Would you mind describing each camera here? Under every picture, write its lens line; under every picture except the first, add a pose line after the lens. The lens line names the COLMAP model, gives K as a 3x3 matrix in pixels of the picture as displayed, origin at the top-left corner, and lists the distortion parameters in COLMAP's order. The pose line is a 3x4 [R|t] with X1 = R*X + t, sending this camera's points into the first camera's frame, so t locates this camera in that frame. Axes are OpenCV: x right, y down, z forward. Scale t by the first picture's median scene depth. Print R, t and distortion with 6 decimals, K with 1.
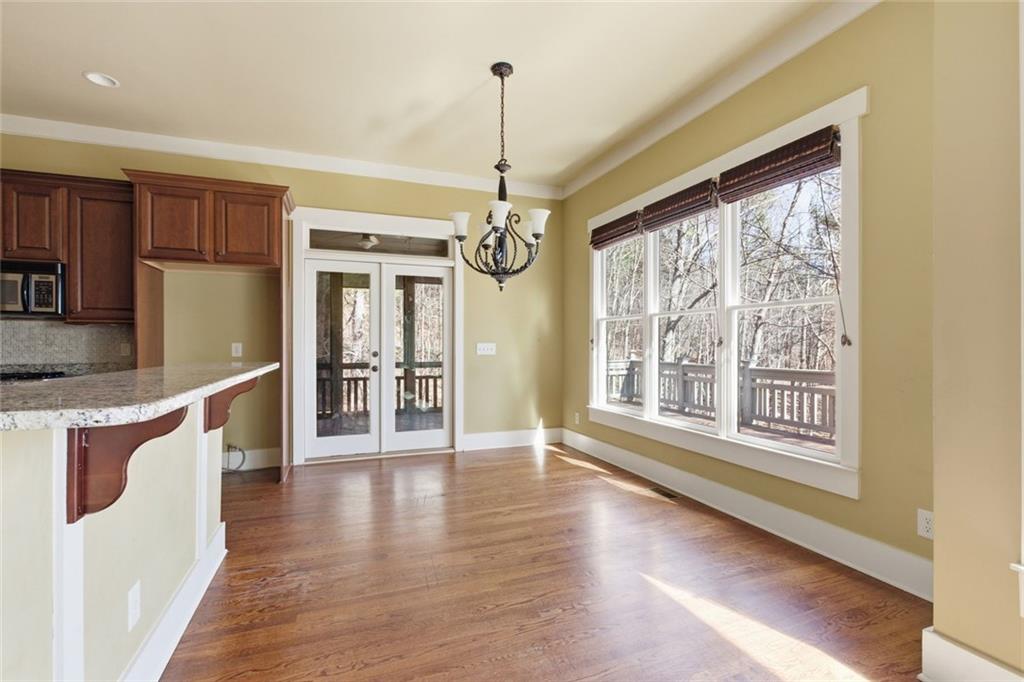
lens RADIAL K [[461.5, 0, 511.7], [0, 461.5, 343.8], [0, 0, 1]] dist [0.000552, 0.000397]
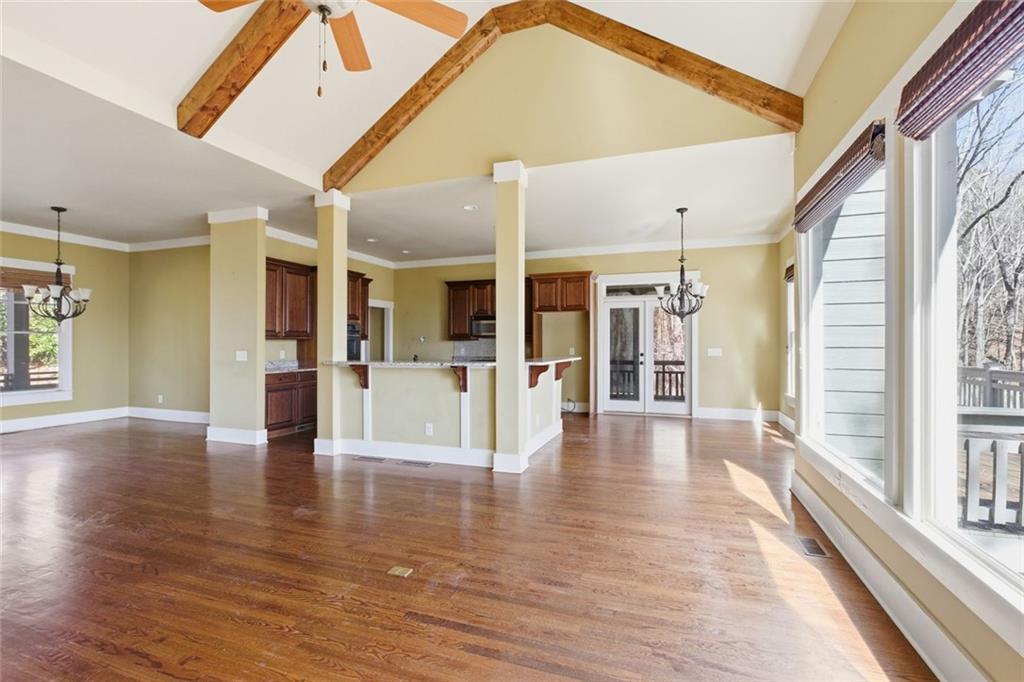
lens RADIAL K [[461.5, 0, 511.0], [0, 461.5, 343.7], [0, 0, 1]] dist [0.000552, 0.000397]
pose [[0.760966, -0.001477, -0.648790, 0.479170], [0.000394, 0.999998, -0.001814, -0.016054], [0.648791, 0.001125, 0.760966, -0.660520]]
